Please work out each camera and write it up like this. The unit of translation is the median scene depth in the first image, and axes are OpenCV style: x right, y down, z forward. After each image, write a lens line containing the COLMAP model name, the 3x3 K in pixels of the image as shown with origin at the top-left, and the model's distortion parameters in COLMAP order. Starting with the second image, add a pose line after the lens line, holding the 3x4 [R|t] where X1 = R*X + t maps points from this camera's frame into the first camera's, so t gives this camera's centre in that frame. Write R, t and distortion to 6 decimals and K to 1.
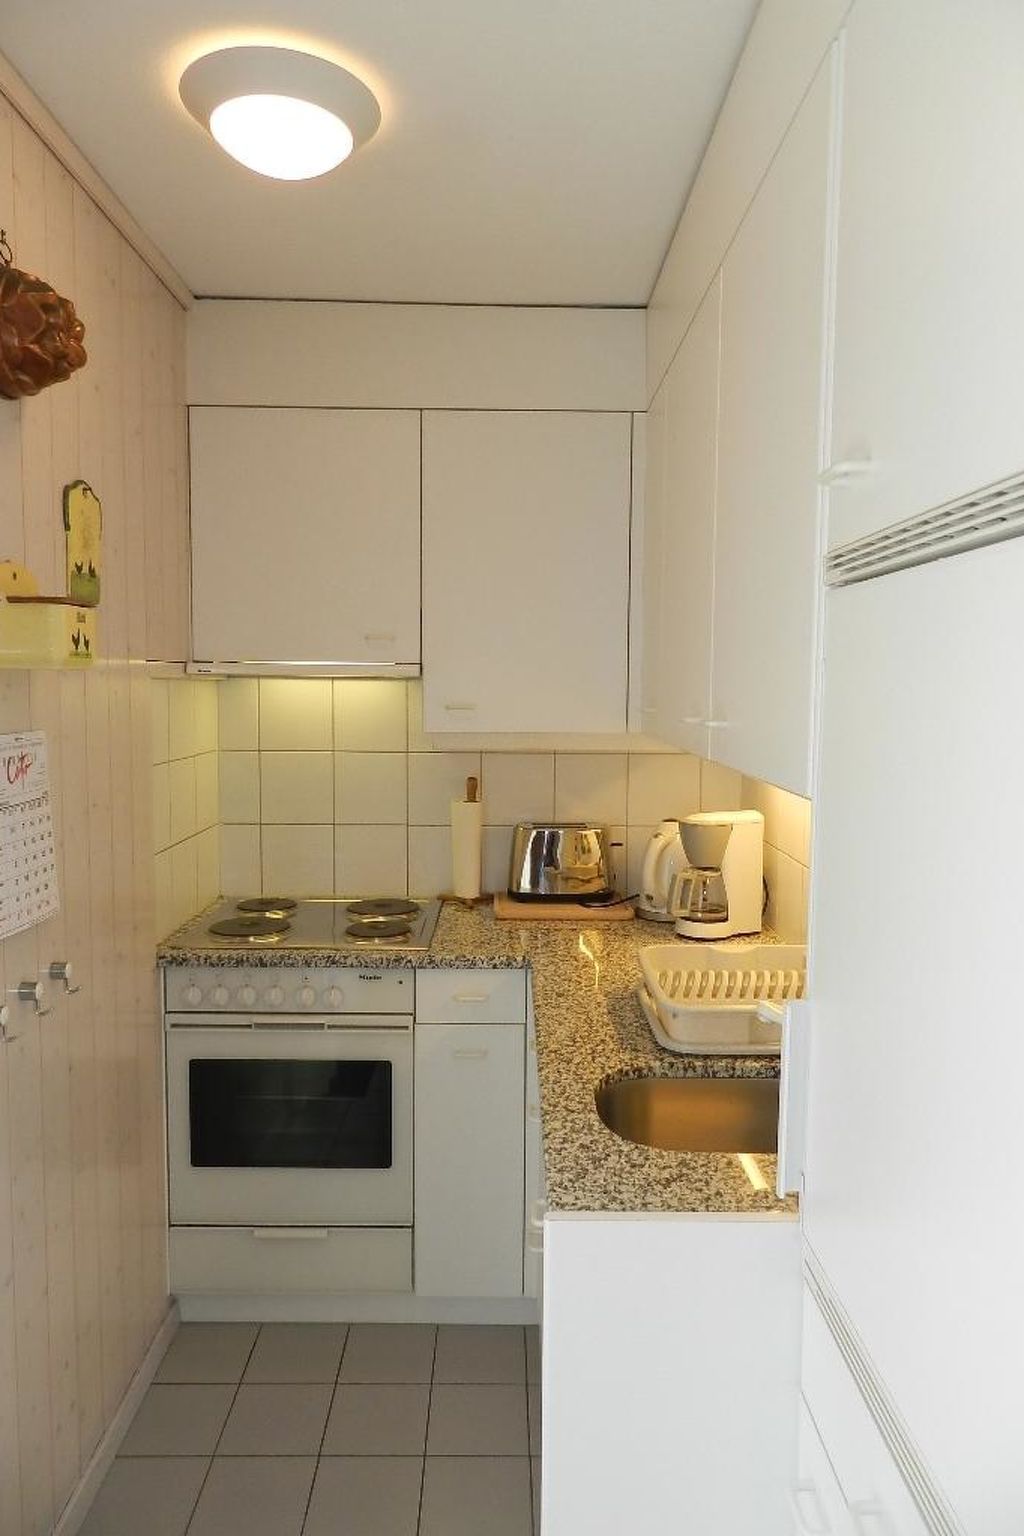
lens RADIAL K [[1038.8, 0, 509.4], [0, 1038.8, 771.8], [0, 0, 1]] dist [0.002786, 0.002812]
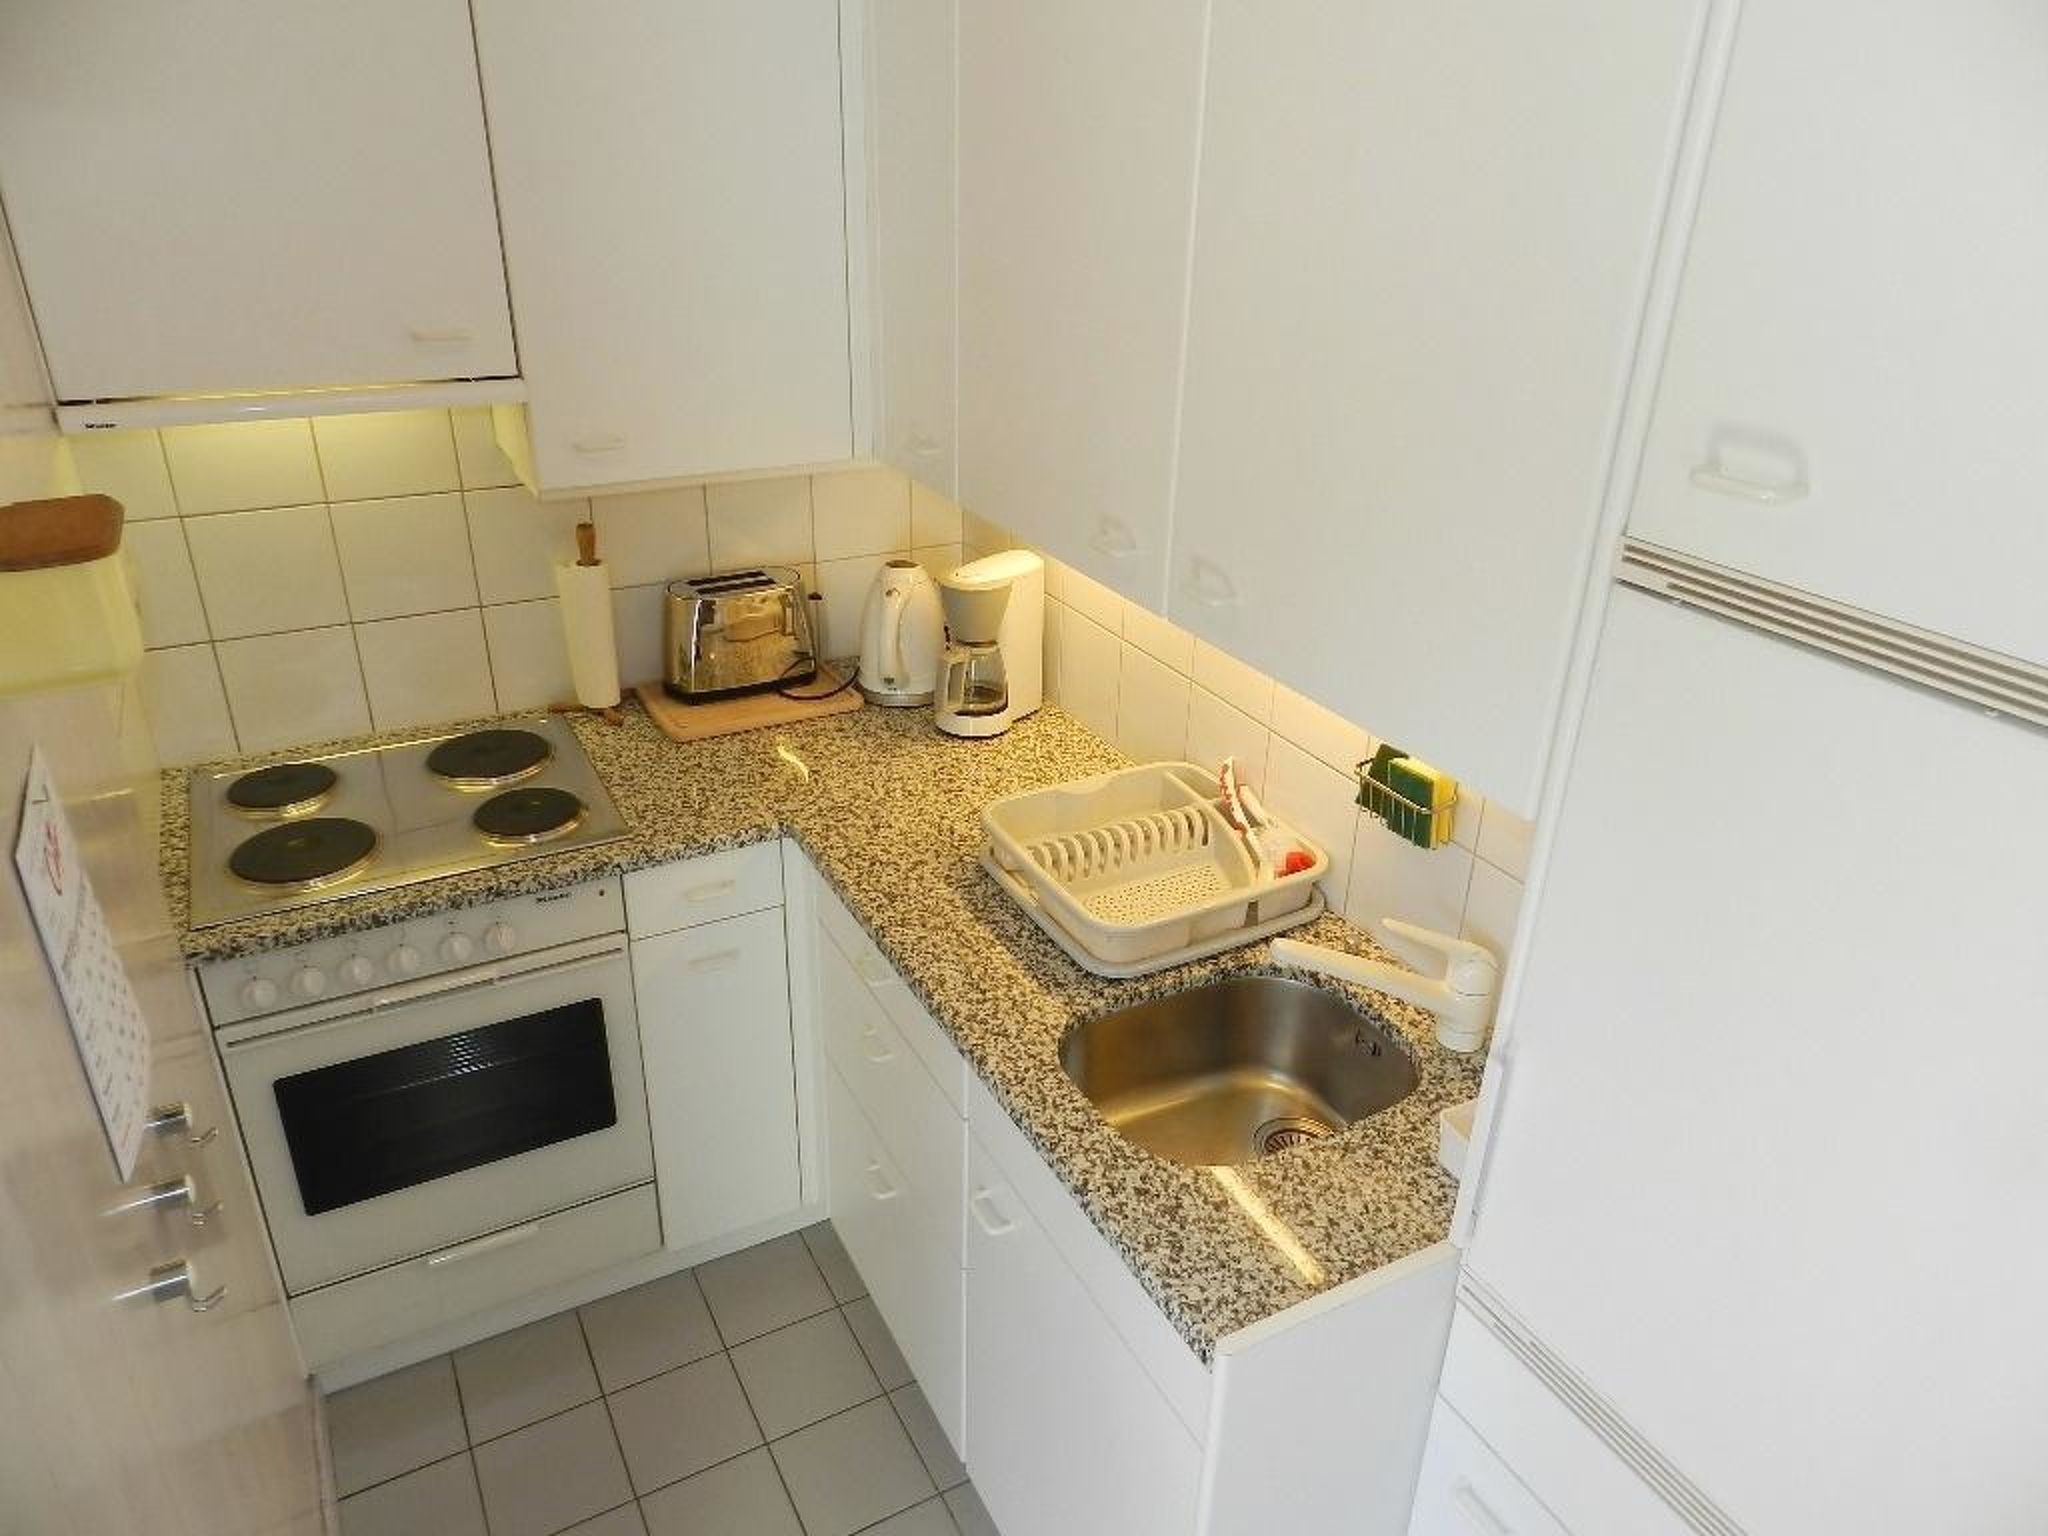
lens RADIAL K [[1386.5, 0, 1027.0], [0, 1386.5, 762.1], [0, 0, 1]] dist [0.007827, -0.004281]
pose [[0.878266, -0.193394, 0.437319, -0.239848], [0.022186, 0.930059, 0.366739, -0.199651], [-0.477657, -0.312392, 0.821130, 0.158990]]
